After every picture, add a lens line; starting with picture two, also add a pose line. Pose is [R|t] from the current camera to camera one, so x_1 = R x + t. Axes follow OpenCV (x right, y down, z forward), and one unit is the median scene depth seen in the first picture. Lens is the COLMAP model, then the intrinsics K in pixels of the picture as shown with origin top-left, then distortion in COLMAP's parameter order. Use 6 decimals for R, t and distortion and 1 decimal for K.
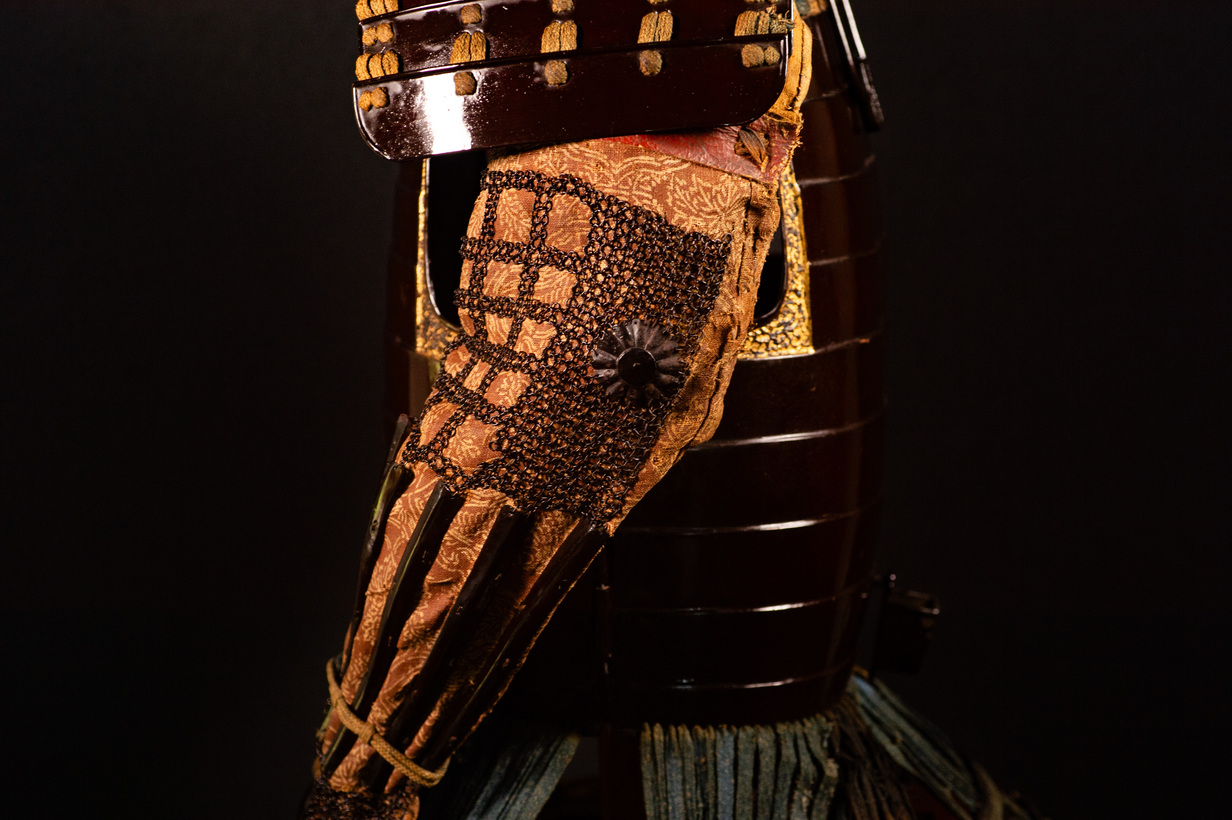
lens RADIAL K [[3567.9, 0, 617.3], [0, 3567.9, 411.8], [0, 0, 1]] dist [0.307064, 0.000000]
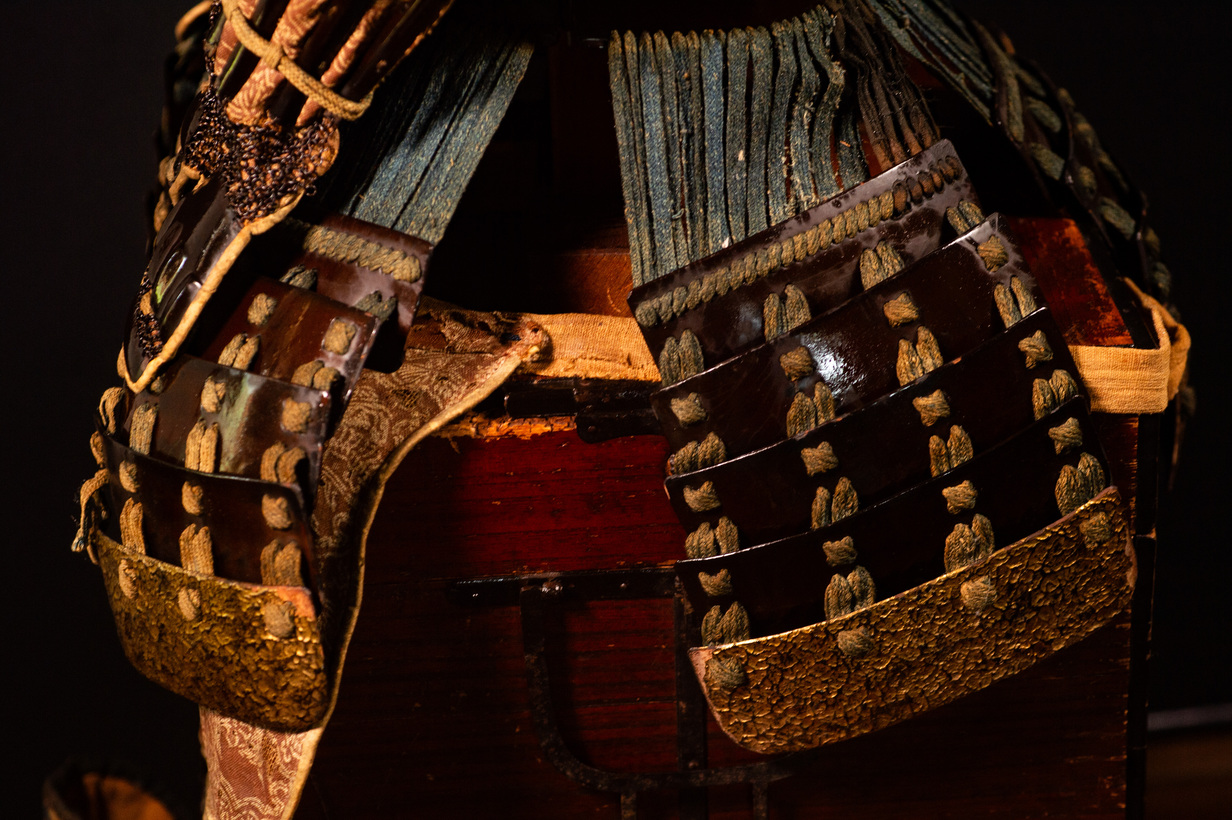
lens RADIAL K [[3567.9, 0, 612.7], [0, 3567.9, 408.0], [0, 0, 1]] dist [0.307064, 0.000000]
pose [[0.997851, -0.026596, 0.059889, -0.043418], [0.009160, 0.961574, 0.274393, -0.053482], [-0.064886, -0.273255, 0.959751, 0.198608]]
